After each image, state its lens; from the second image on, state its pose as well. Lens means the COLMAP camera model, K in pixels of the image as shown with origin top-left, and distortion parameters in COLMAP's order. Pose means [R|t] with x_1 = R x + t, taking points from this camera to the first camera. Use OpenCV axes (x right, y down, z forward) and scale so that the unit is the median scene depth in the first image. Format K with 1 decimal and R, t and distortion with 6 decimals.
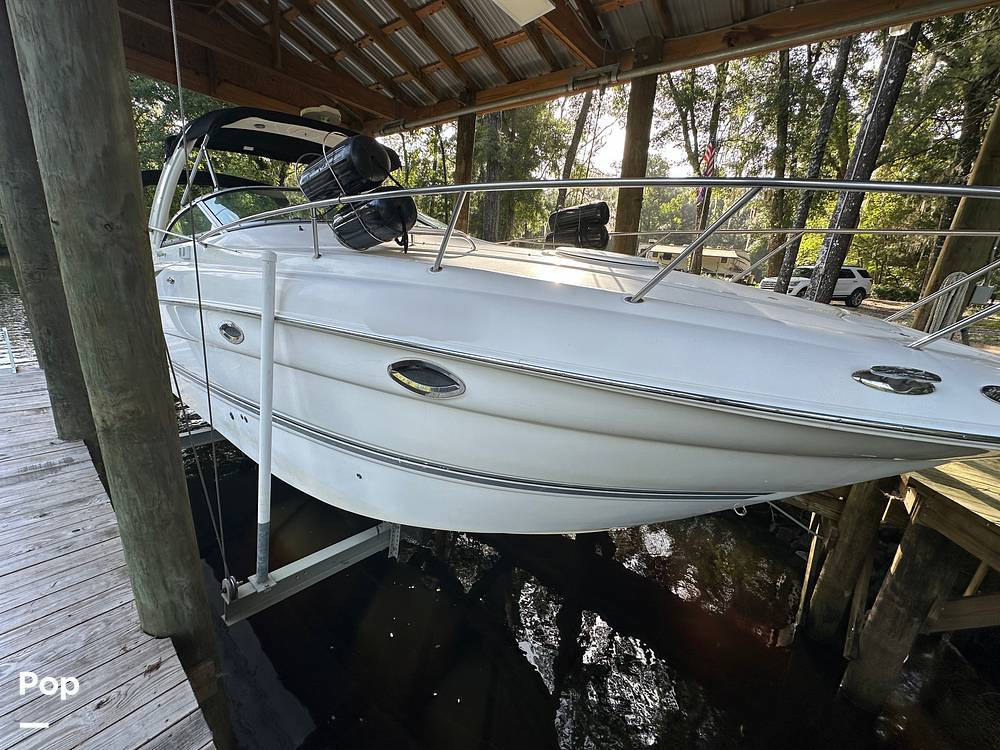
lens RADIAL K [[399.0, 0, 501.2], [0, 399.0, 373.6], [0, 0, 1]] dist [-0.003860, 0.001339]
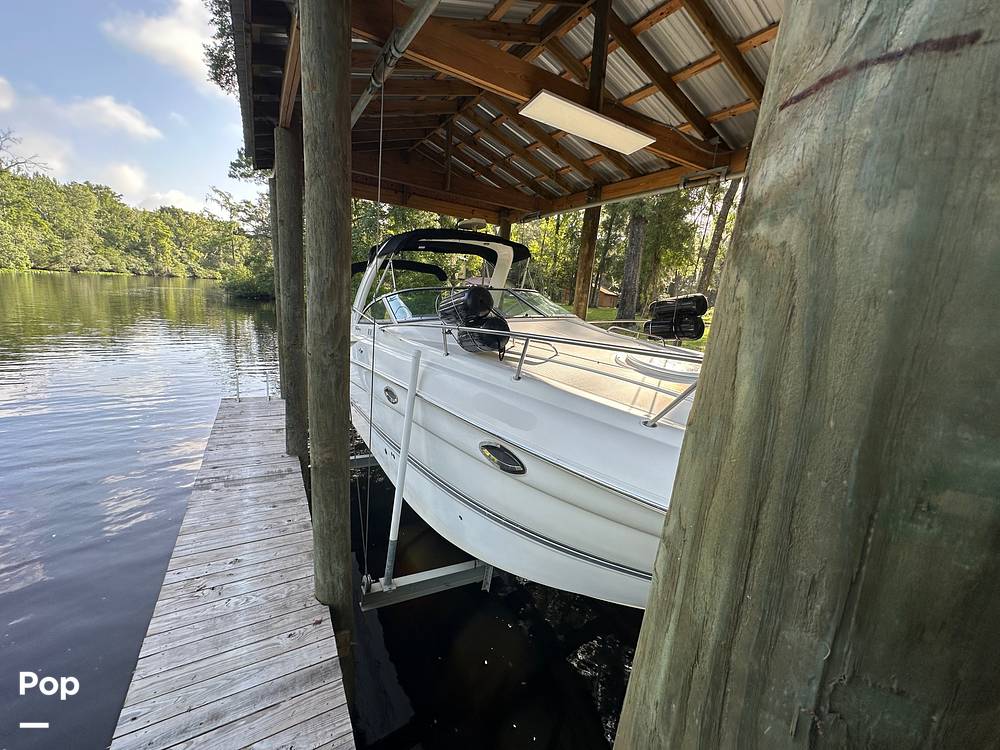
lens RADIAL K [[399.0, 0, 501.0], [0, 399.0, 373.2], [0, 0, 1]] dist [-0.003860, 0.001339]
pose [[0.938431, 0.061307, -0.339984, 0.134949], [-0.094990, 0.991986, -0.083315, -0.084719], [0.332152, 0.110481, 0.936733, -0.165251]]
